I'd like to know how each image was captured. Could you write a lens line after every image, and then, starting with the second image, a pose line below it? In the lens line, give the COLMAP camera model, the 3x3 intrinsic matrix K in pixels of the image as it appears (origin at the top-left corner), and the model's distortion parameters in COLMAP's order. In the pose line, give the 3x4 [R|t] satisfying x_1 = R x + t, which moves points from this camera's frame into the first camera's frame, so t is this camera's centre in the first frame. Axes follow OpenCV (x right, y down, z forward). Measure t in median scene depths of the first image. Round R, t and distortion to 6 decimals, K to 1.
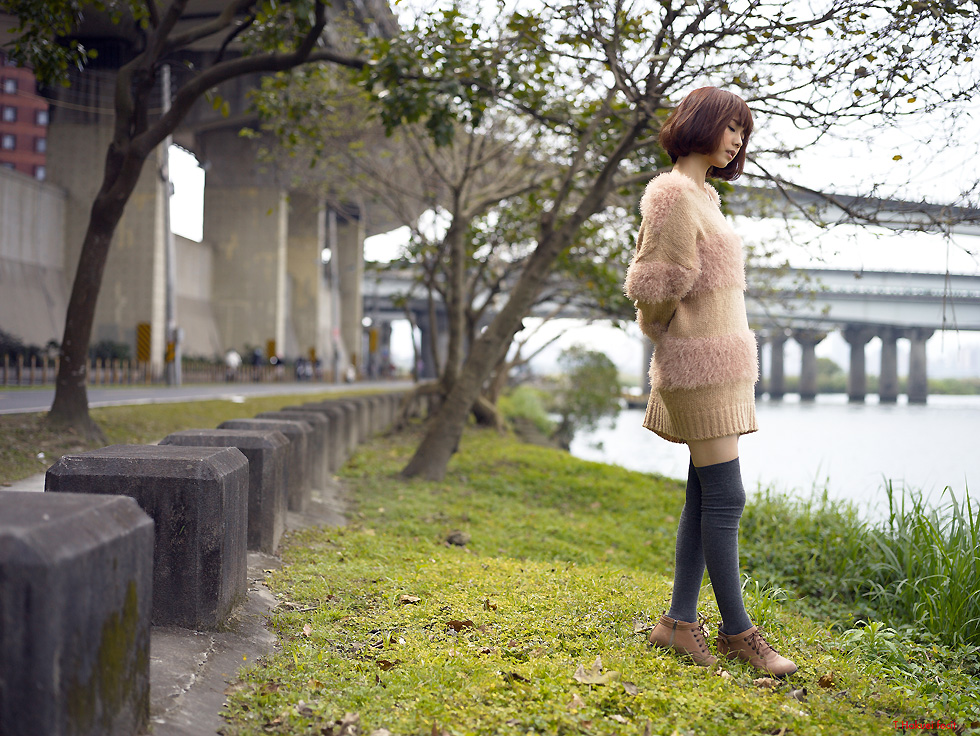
lens RADIAL K [[1637.4, 0, 490.0], [0, 1637.4, 368.0], [0, 0, 1]] dist [-0.042169, -0.136054]
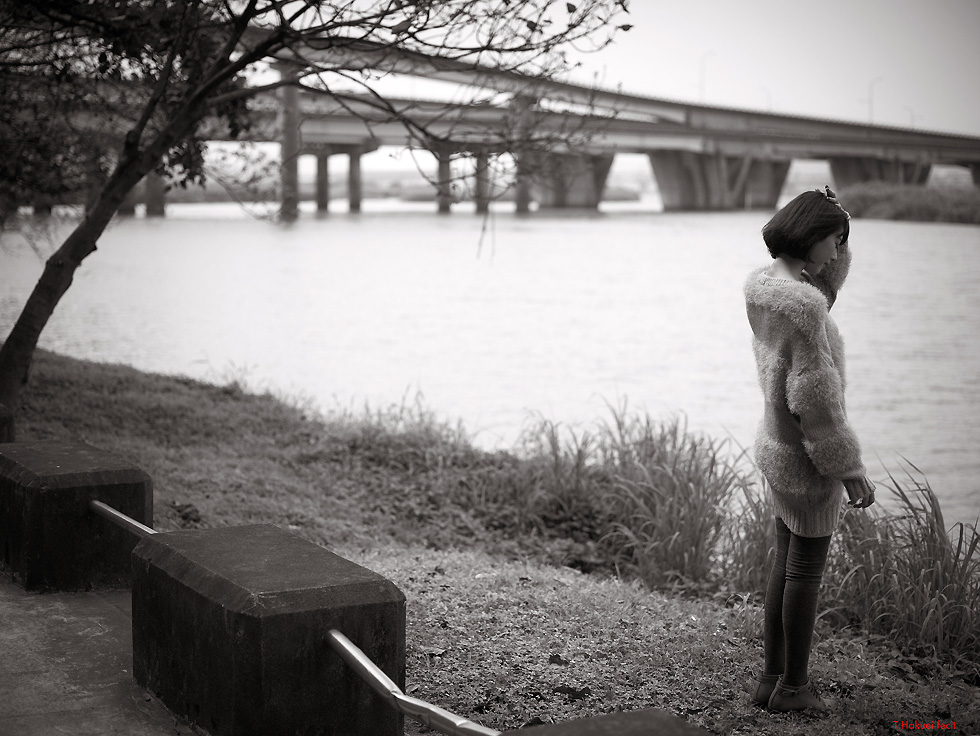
lens RADIAL K [[1637.4, 0, 490.0], [0, 1637.4, 368.0], [0, 0, 1]] dist [-0.042169, -0.136054]
pose [[0.889906, -0.062094, 0.451898, -0.204268], [0.007367, 0.992518, 0.121873, -0.068229], [-0.456084, -0.105126, 0.883706, 0.049754]]
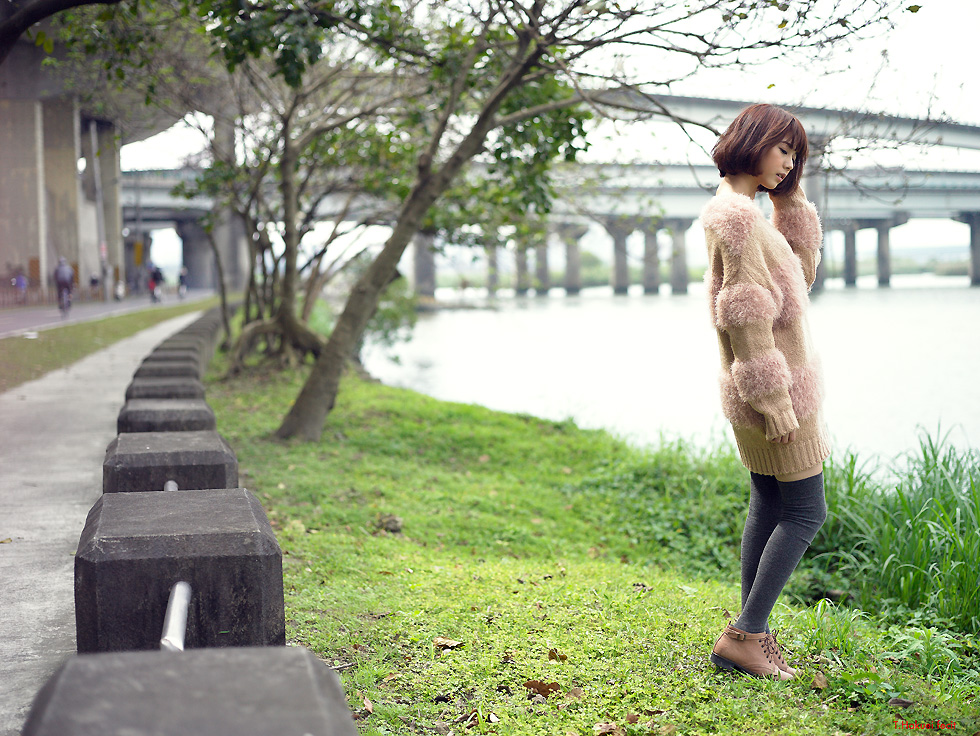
lens RADIAL K [[1637.4, 0, 490.0], [0, 1637.4, 368.0], [0, 0, 1]] dist [-0.042169, -0.136054]
pose [[0.988387, -0.047528, 0.144331, -0.065497], [0.038521, 0.997169, 0.064578, -0.029660], [-0.146992, -0.058269, 0.987420, 0.051460]]
